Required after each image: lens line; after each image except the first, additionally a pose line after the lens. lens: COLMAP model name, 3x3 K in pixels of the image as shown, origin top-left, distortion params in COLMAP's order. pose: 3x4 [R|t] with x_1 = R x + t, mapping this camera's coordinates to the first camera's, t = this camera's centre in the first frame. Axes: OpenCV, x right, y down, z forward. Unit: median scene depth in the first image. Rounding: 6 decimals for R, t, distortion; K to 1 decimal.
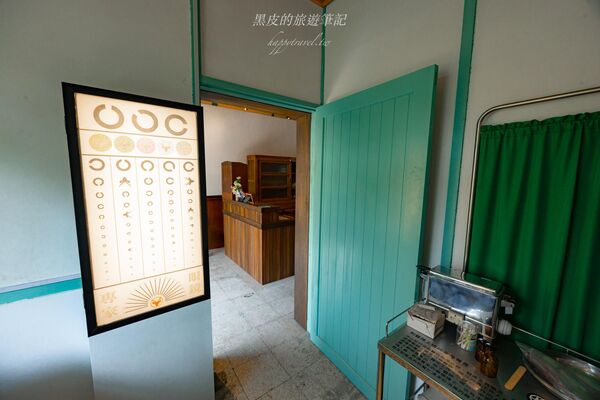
lens RADIAL K [[231.1, 0, 300.0], [0, 231.1, 200.0], [0, 0, 1]] dist [-0.001244, 0.000208]
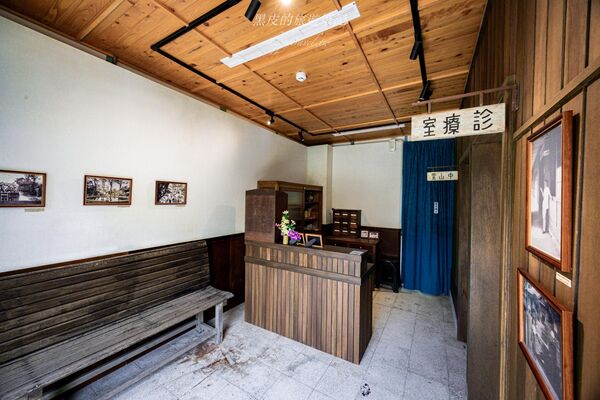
lens RADIAL K [[231.1, 0, 300.0], [0, 231.1, 200.0], [0, 0, 1]] dist [-0.001244, 0.000208]
pose [[0.928997, 0.000785, 0.370086, -0.494867], [0.037906, 0.994537, -0.097263, -0.061001], [-0.368140, 0.104385, 0.923892, 0.299430]]
